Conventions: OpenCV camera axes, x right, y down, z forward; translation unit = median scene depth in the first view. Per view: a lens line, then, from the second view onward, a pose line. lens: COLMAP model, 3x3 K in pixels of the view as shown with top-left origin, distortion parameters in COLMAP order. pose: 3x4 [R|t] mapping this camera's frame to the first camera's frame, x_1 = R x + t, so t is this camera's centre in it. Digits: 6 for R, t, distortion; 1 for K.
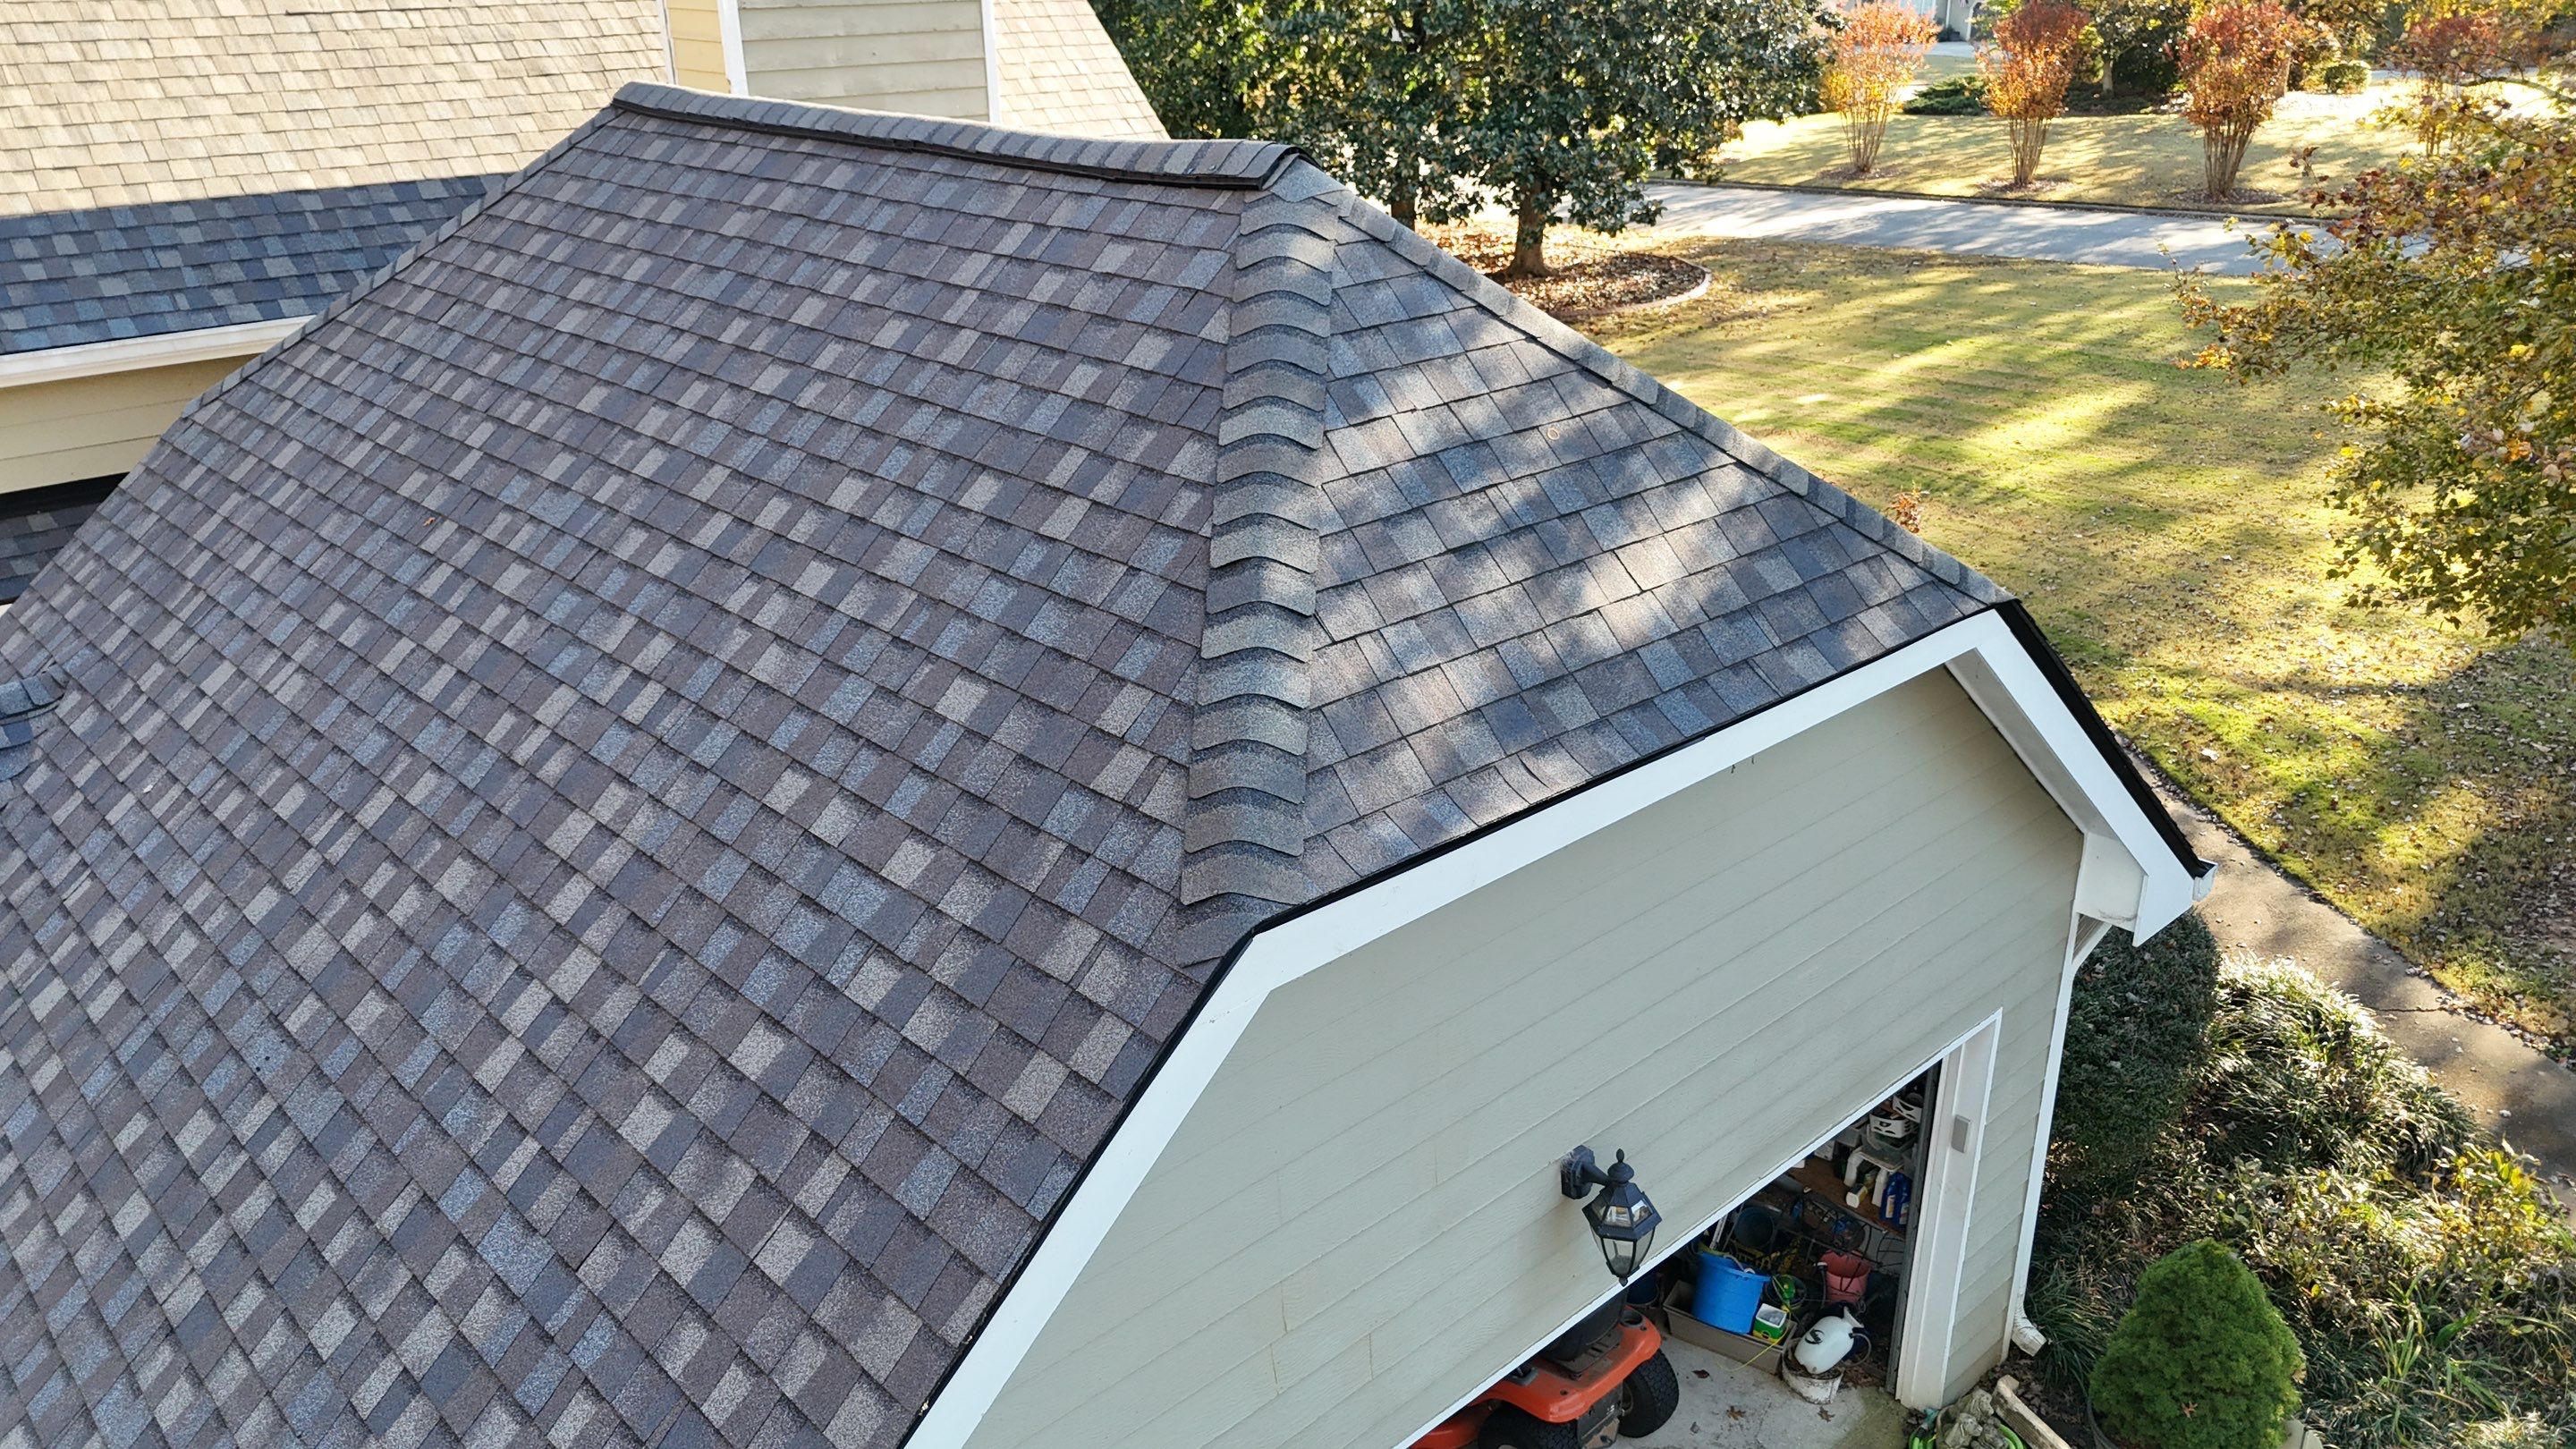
lens RADIAL K [[1909.7, 0, 1291.1], [0, 1909.7, 720.7], [0, 0, 1]] dist [0.019721, -0.009512]
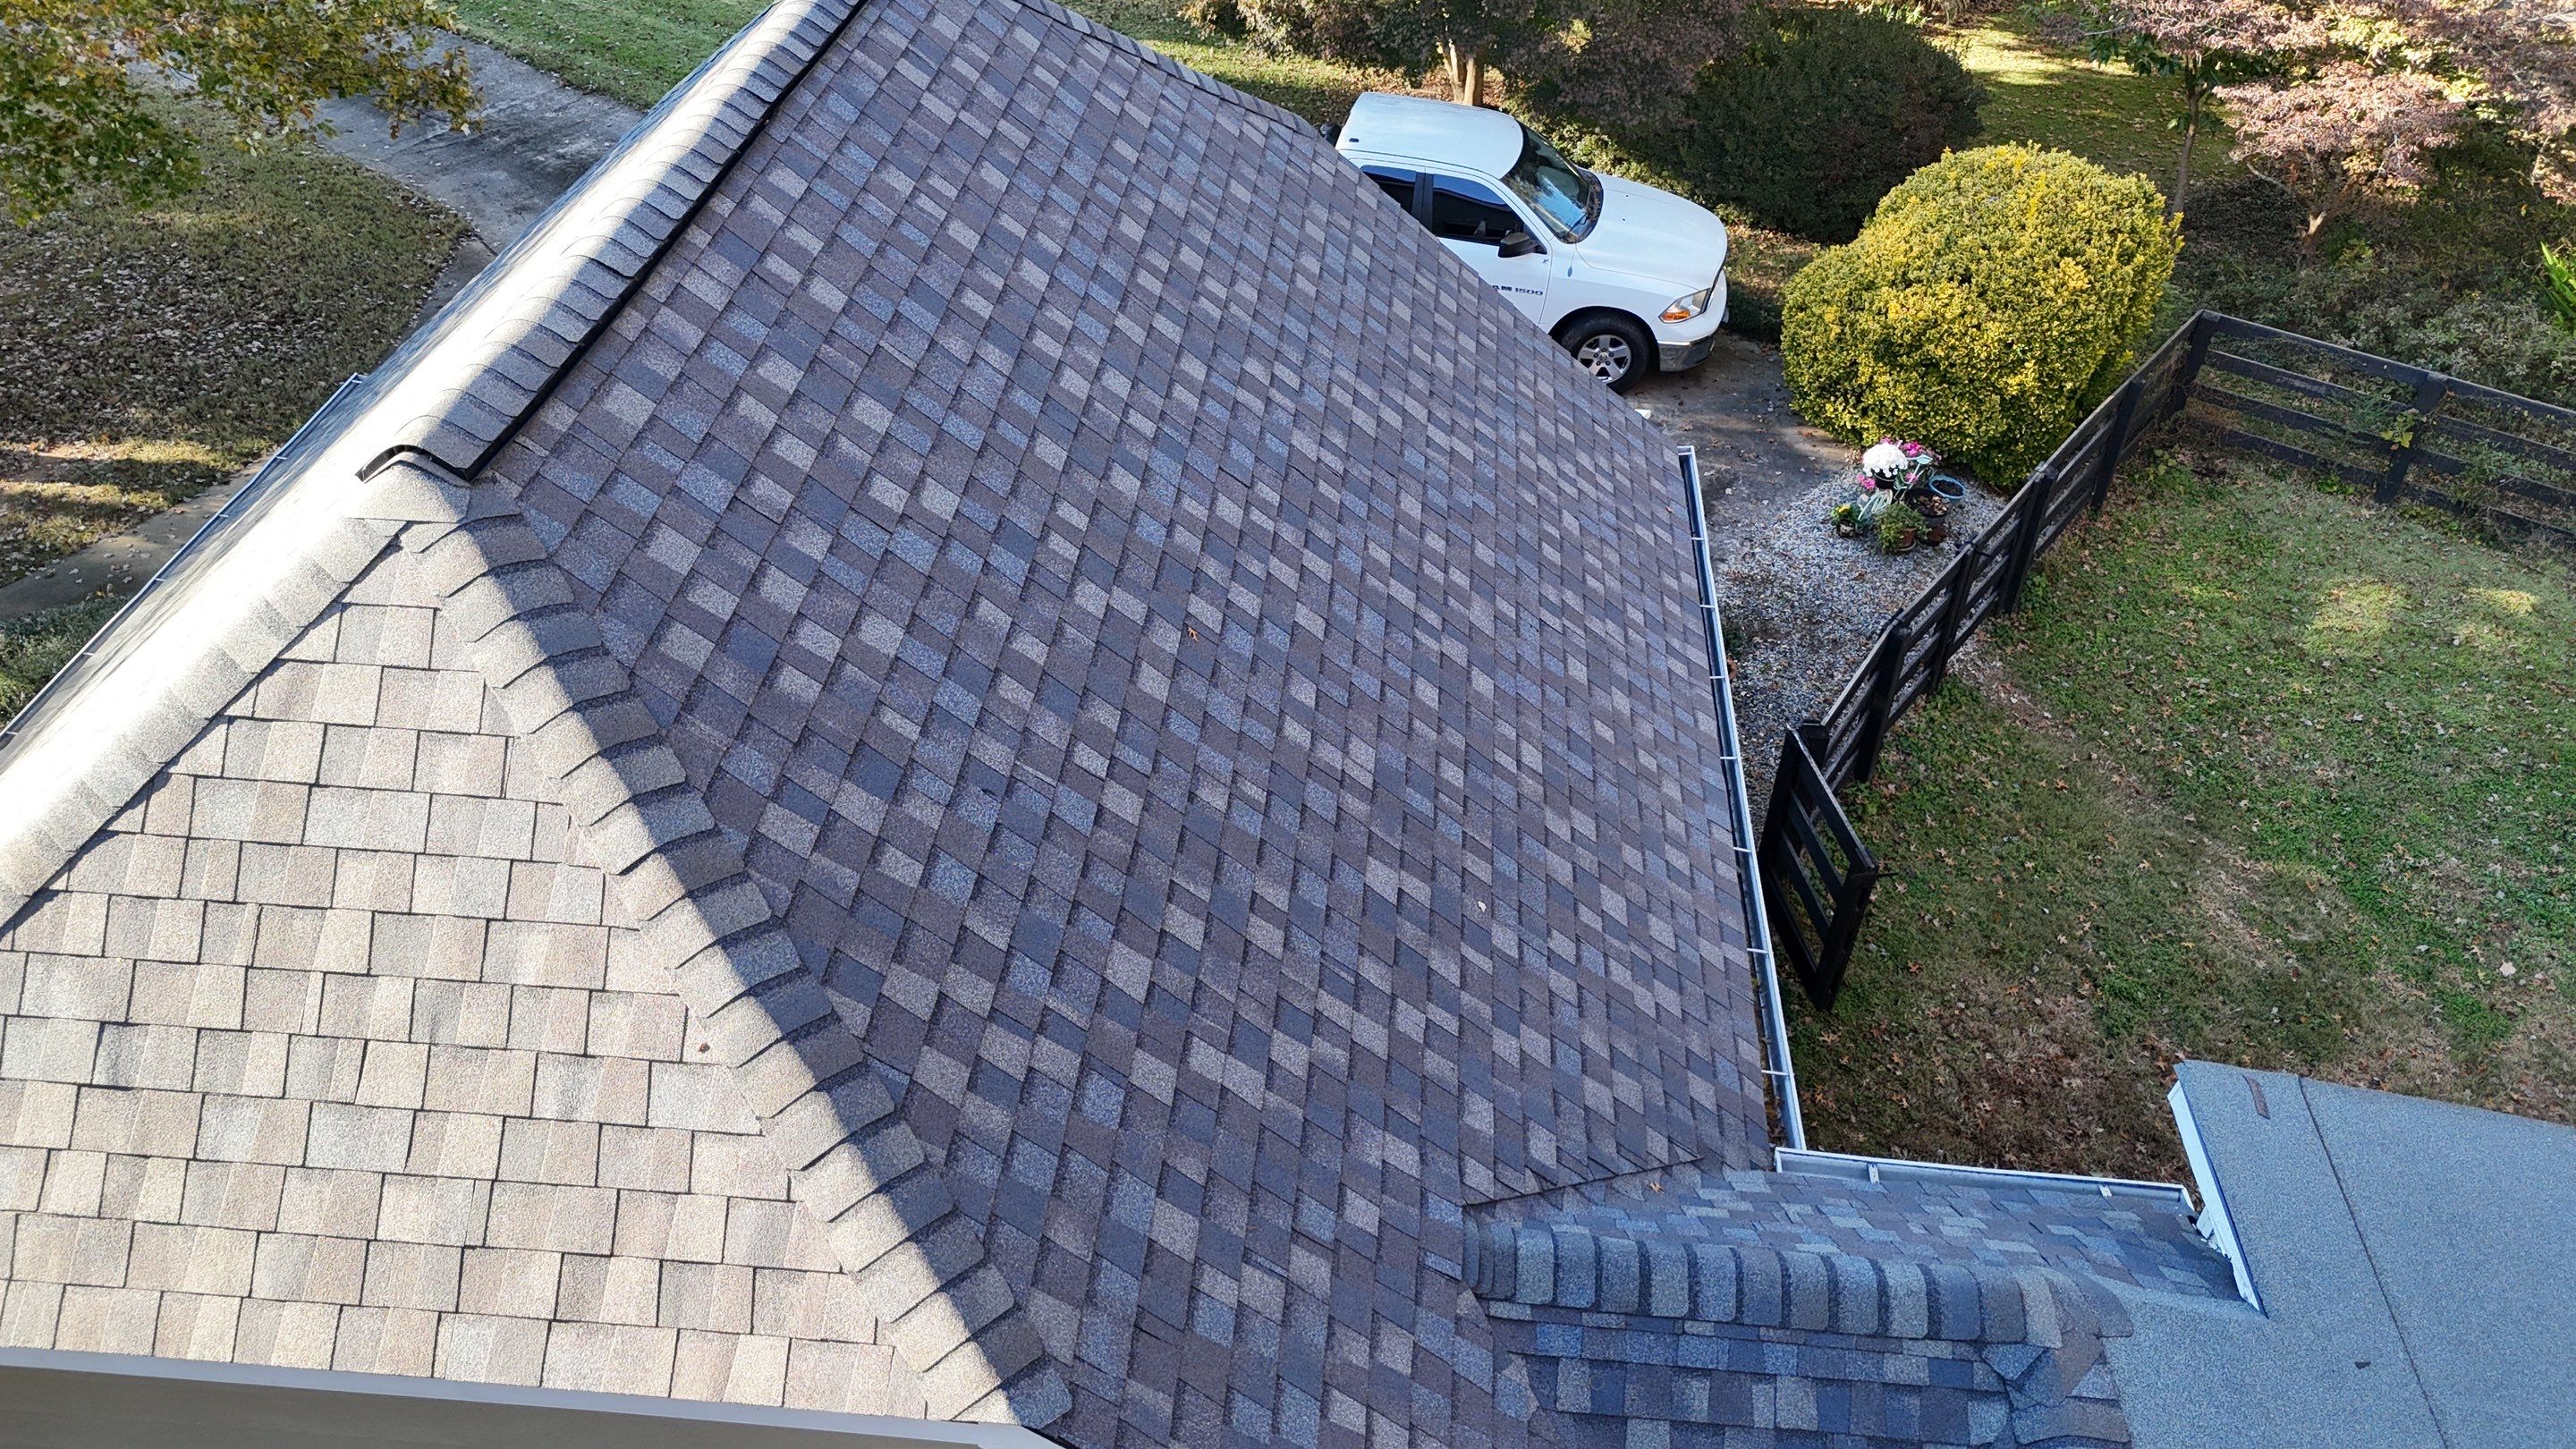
lens RADIAL K [[1909.7, 0, 1278.1], [0, 1909.7, 730.9], [0, 0, 1]] dist [0.019721, -0.009512]
pose [[-0.666911, -0.471775, 0.576765, -1.155178], [0.270713, 0.567743, 0.777420, -0.869932], [-0.694221, 0.674608, -0.250919, 1.399016]]
